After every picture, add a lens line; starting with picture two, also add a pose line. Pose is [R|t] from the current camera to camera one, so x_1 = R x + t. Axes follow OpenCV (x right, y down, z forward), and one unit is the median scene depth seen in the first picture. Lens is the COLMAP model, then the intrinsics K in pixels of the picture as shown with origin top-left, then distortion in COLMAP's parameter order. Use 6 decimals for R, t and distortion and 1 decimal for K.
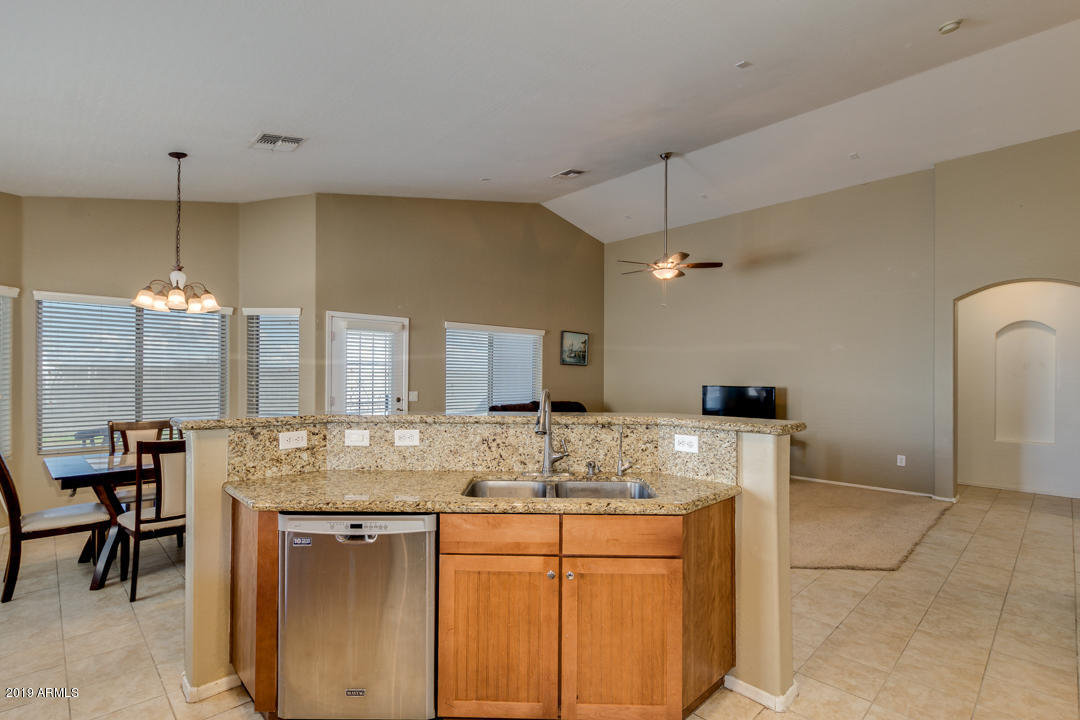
lens RADIAL K [[513.6, 0, 539.4], [0, 513.6, 375.3], [0, 0, 1]] dist [-0.002462, -0.001799]
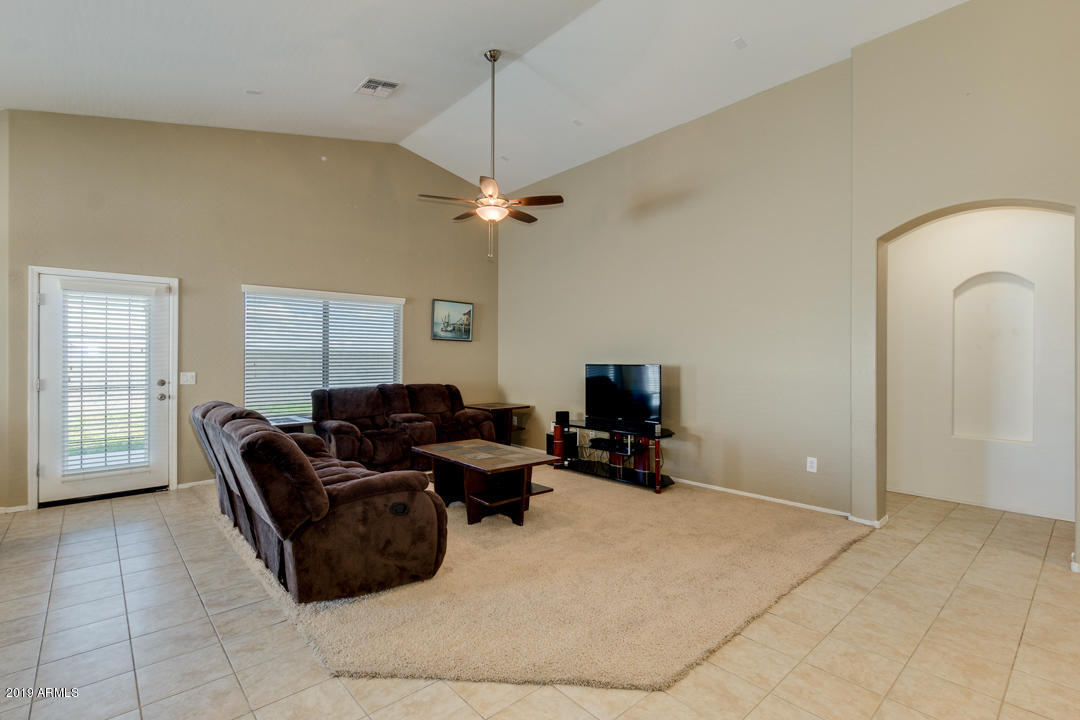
lens RADIAL K [[500.9, 0, 541.9], [0, 500.9, 362.6], [0, 0, 1]] dist [0.000454, -0.001182]
pose [[0.999246, -0.003372, -0.038675, 0.338068], [0.003757, 0.999944, 0.009874, 0.011743], [0.038639, -0.010012, 0.999203, 0.264147]]
